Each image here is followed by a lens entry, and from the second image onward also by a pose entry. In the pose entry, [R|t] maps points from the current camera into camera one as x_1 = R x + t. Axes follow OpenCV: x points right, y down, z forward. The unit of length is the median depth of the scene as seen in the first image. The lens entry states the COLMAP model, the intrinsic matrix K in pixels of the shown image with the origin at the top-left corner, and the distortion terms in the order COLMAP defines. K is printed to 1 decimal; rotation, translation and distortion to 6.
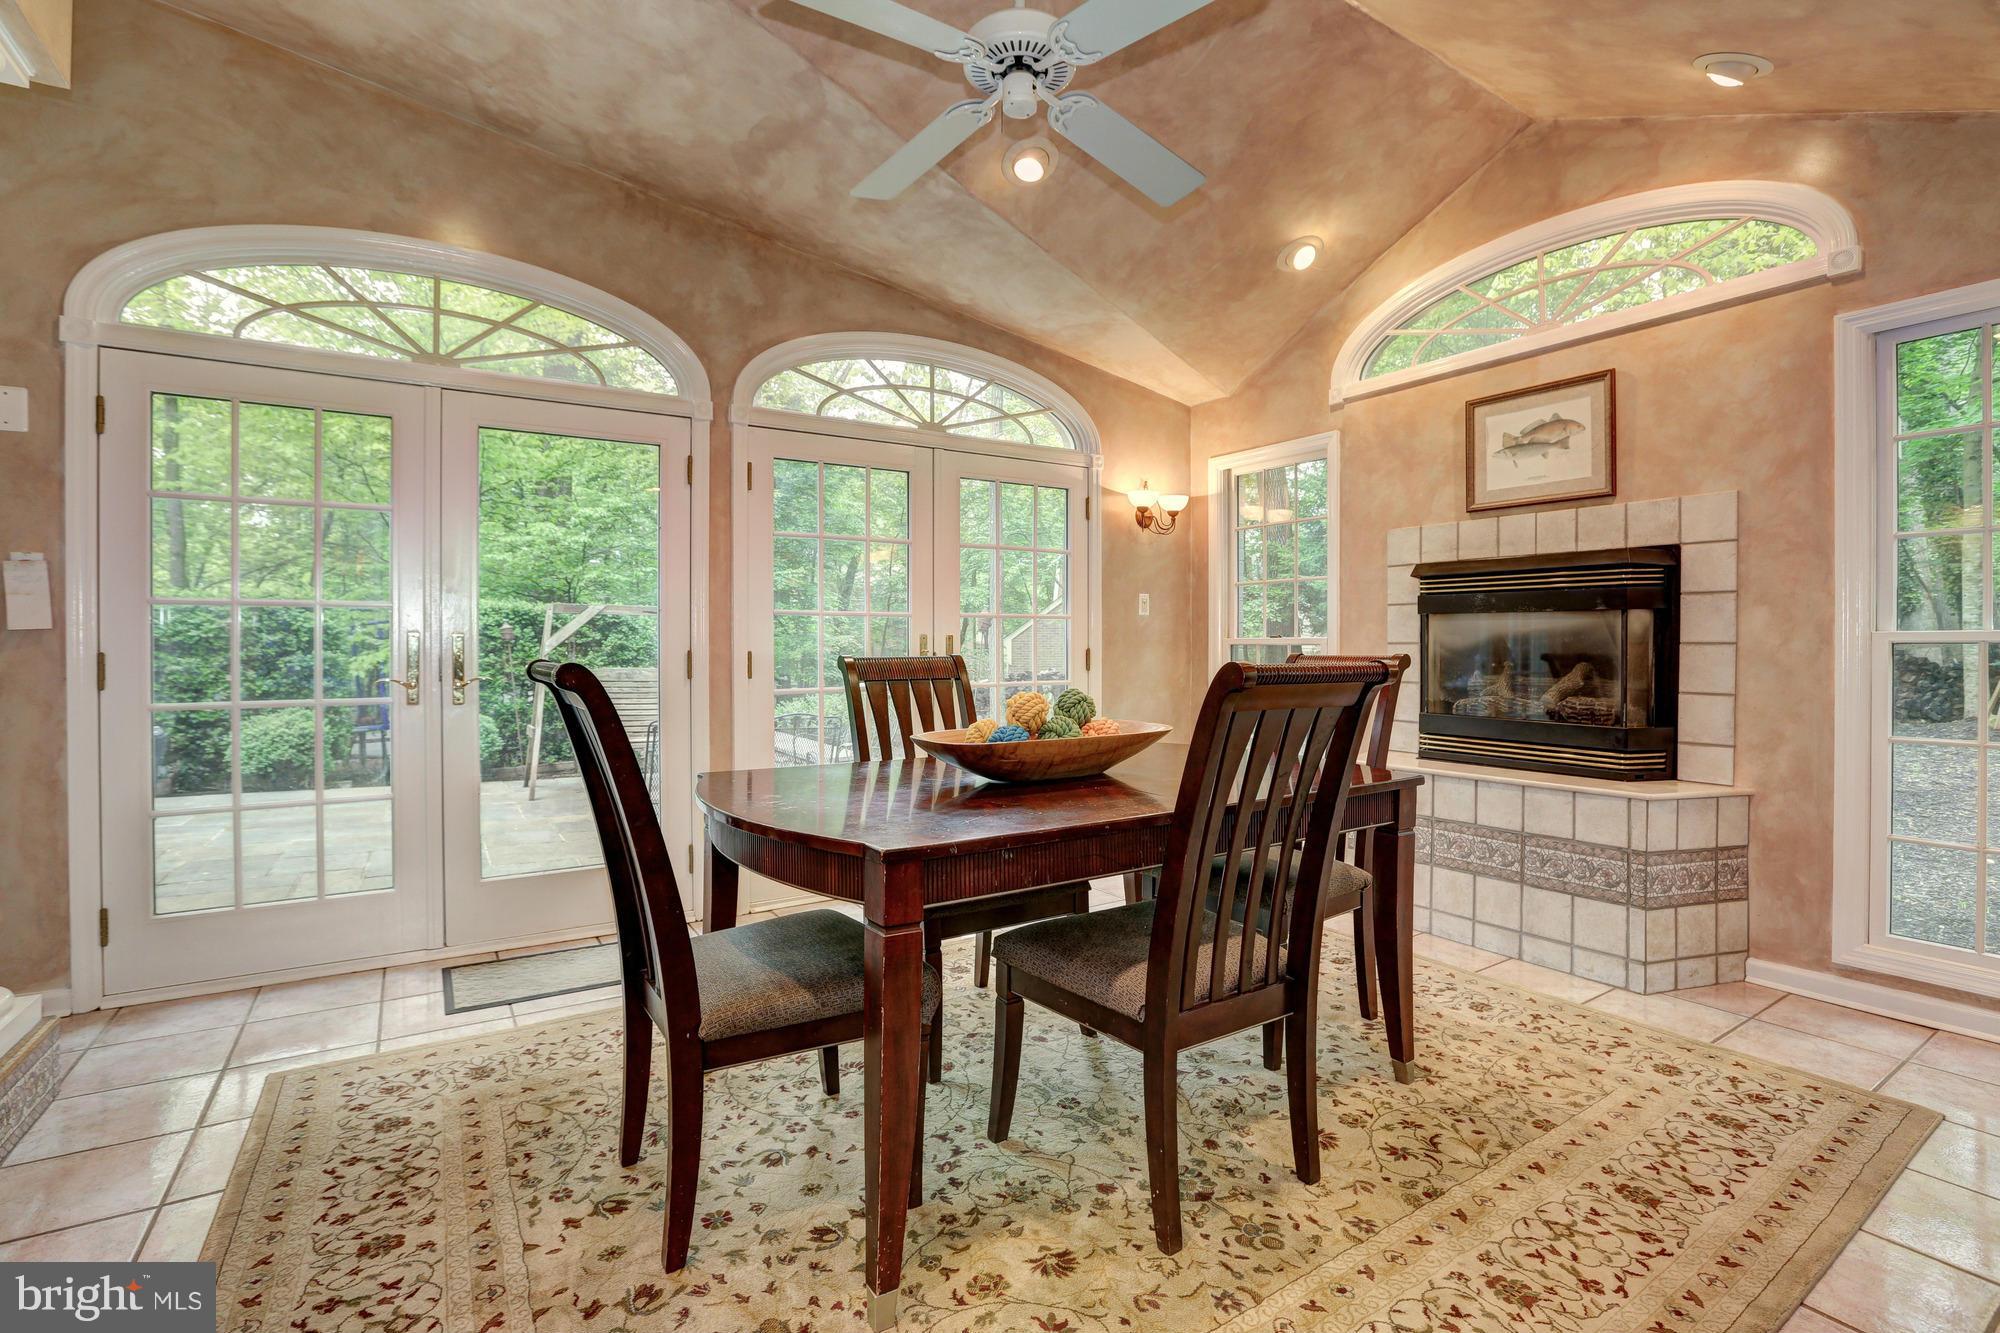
lens RADIAL K [[913.5, 0, 989.5], [0, 913.5, 656.9], [0, 0, 1]] dist [-0.056619, 0.021316]
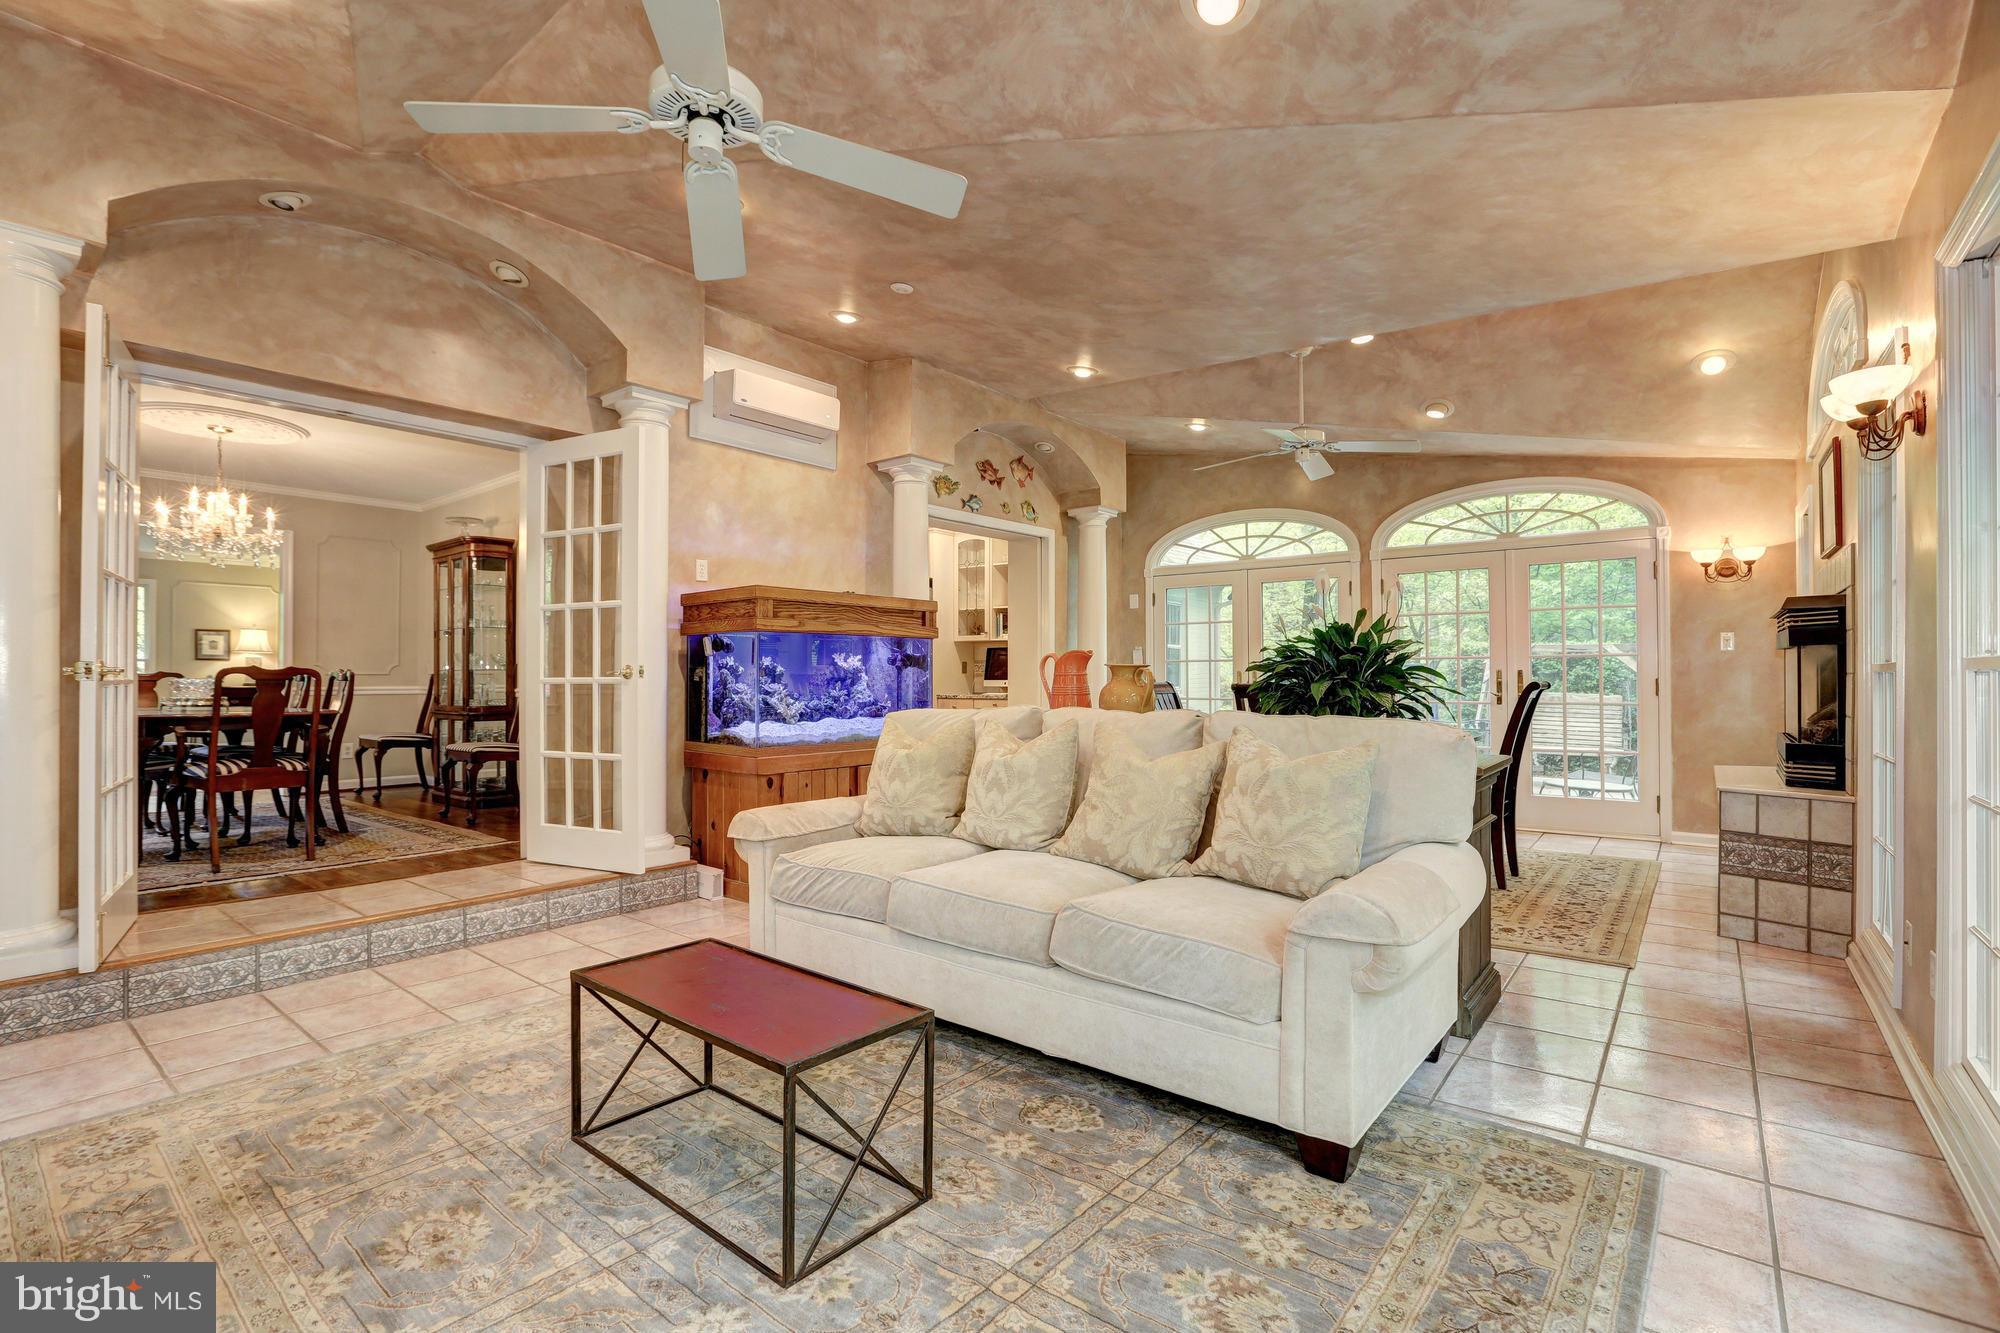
lens RADIAL K [[887.2, 0, 1000.0], [0, 887.2, 666.5], [0, 0, 1]] dist [-0.022327, -0.000092]
pose [[0.324039, -0.008106, -0.946009, 1.230440], [-0.011113, 0.999862, -0.012374, -0.000253], [0.945978, 0.014523, 0.323904, -0.347033]]
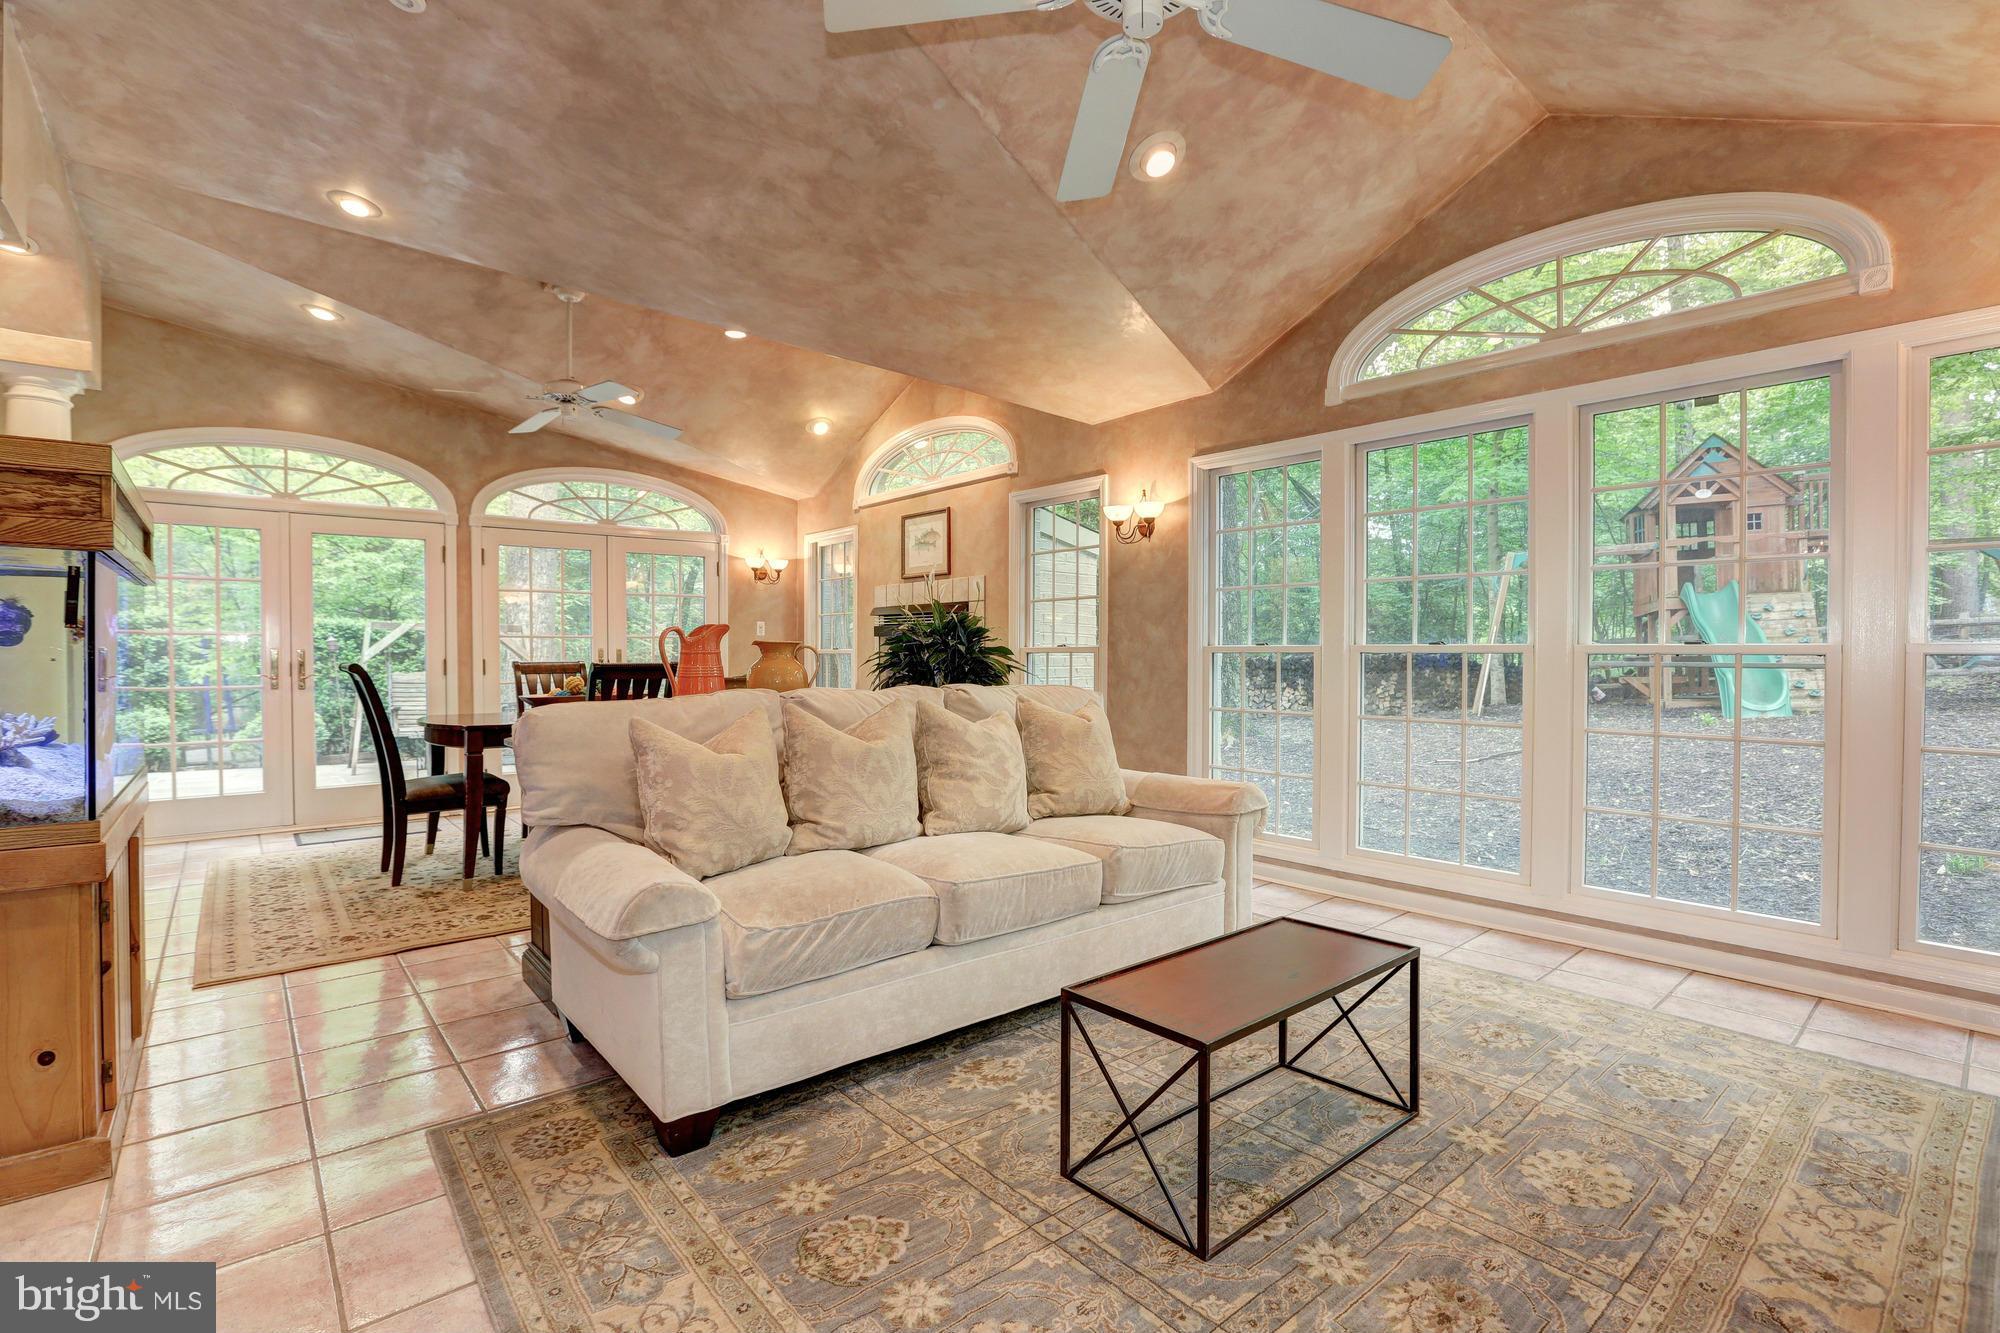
lens RADIAL K [[928.1, 0, 970.2], [0, 928.1, 664.9], [0, 0, 1]] dist [-0.017040, 0.000251]
pose [[0.993618, -0.005280, 0.112673, 0.457069], [0.005017, 0.999984, 0.002613, 0.006026], [-0.112685, -0.002031, 0.993629, -0.844493]]
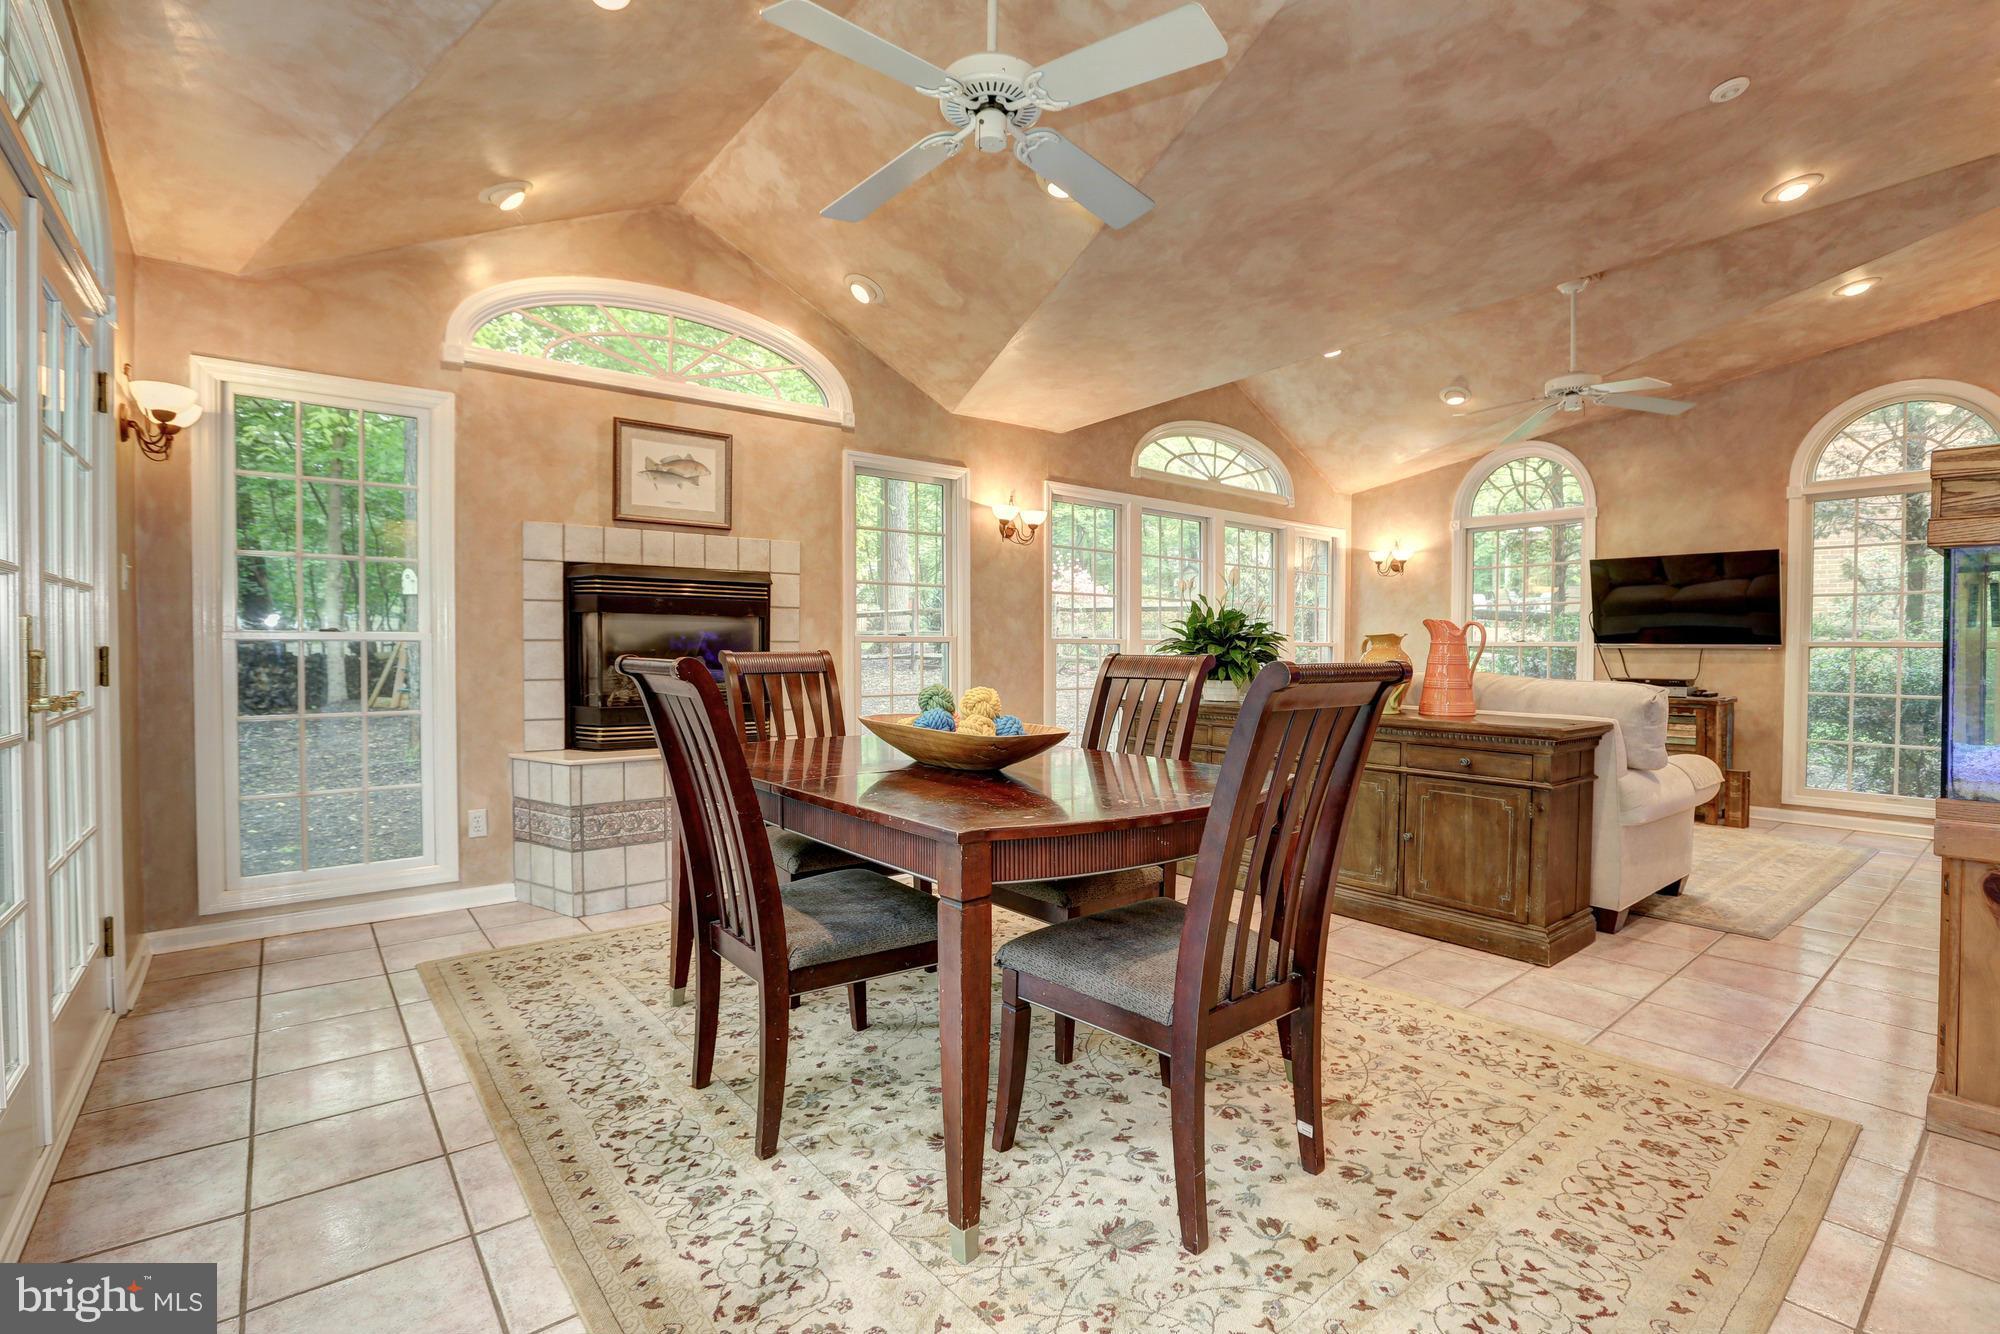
lens RADIAL K [[959.4, 0, 1000.0], [0, 959.4, 667.0], [0, 0, 1]] dist [-0.020087, 0.000143]
pose [[-0.126676, -0.022520, 0.991688, -0.675200], [0.011242, 0.999645, 0.024137, -0.006044], [-0.991880, 0.014206, -0.126378, 0.688487]]
